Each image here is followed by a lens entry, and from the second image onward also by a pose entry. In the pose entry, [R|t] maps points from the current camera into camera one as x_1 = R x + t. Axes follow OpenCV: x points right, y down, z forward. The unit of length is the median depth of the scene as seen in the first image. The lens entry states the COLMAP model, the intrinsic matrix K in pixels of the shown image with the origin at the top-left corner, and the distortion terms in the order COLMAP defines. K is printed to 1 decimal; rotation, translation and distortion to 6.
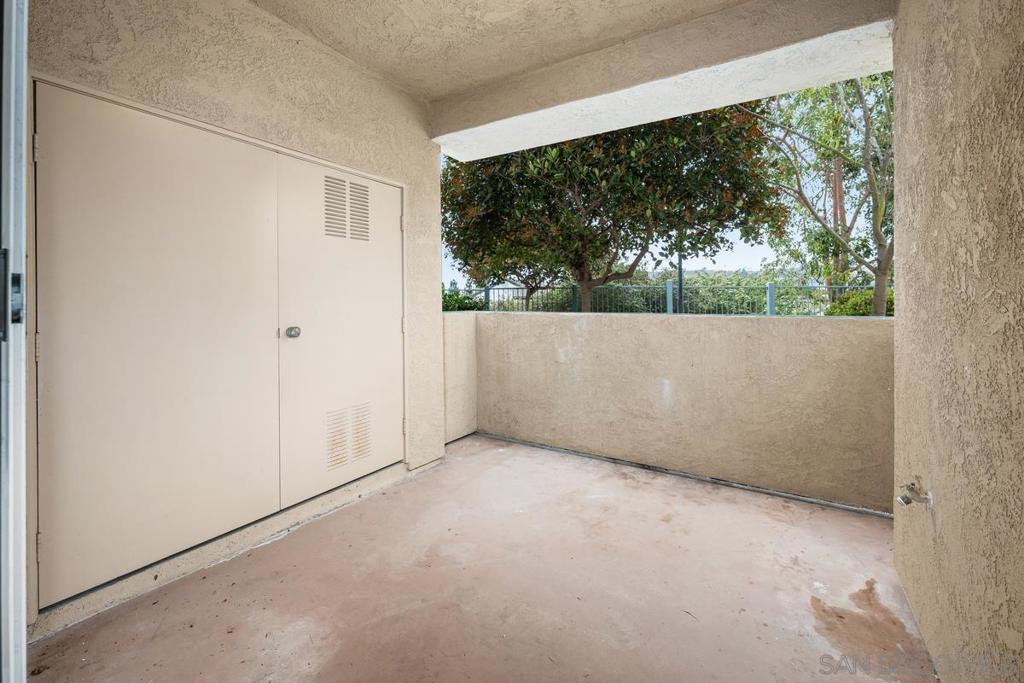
lens RADIAL K [[431.1, 0, 524.6], [0, 431.1, 304.9], [0, 0, 1]] dist [0.004680, 0.000148]
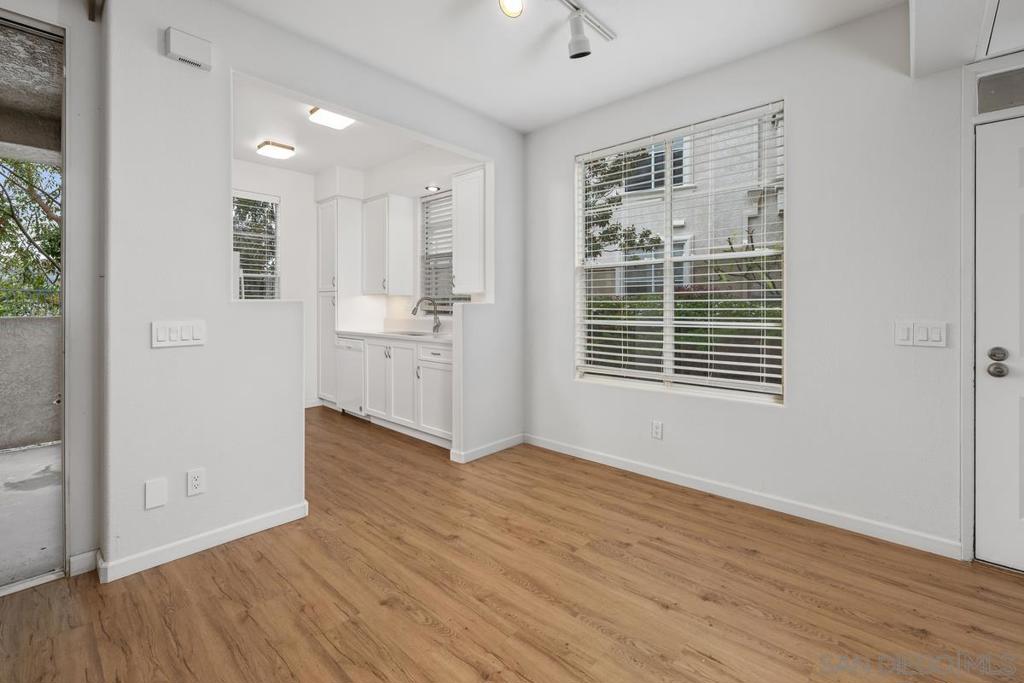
lens RADIAL K [[453.9, 0, 530.0], [0, 453.9, 307.7], [0, 0, 1]] dist [-0.002071, -0.000102]
pose [[0.184951, 0.003890, 0.982740, -0.519639], [-0.006068, 0.999978, -0.002817, -0.009934], [-0.982729, -0.005442, 0.184971, -1.010267]]
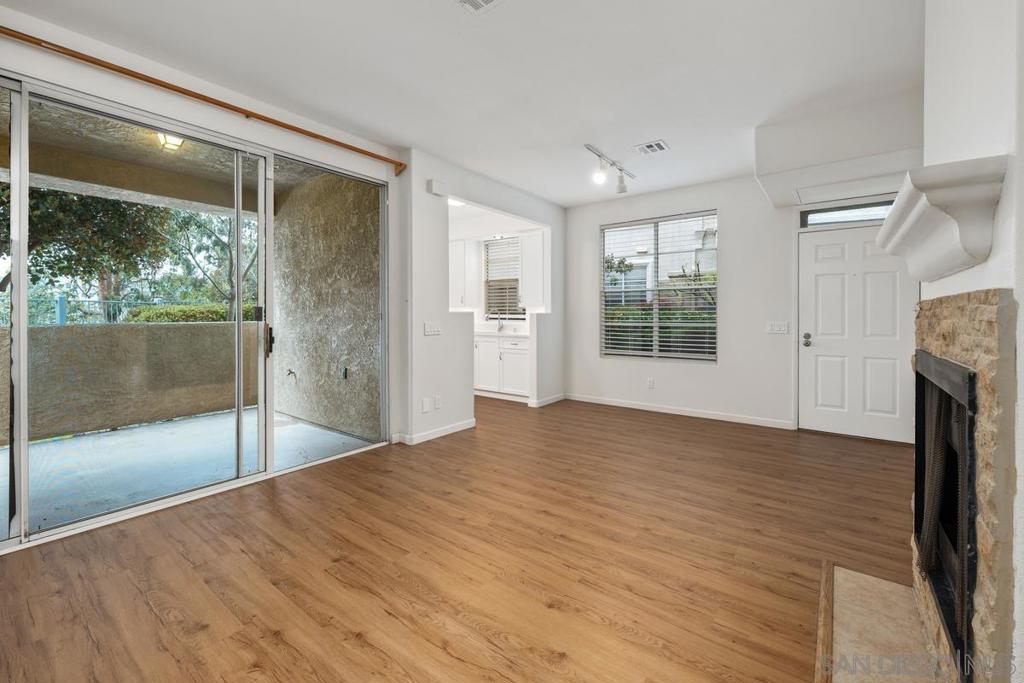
lens RADIAL K [[431.1, 0, 532.1], [0, 431.1, 319.2], [0, 0, 1]] dist [0.004680, 0.000148]
pose [[0.088886, -0.004747, 0.996031, -1.438367], [-0.005010, 0.999974, 0.005213, -0.005227], [-0.996029, -0.005454, 0.088860, -0.721411]]
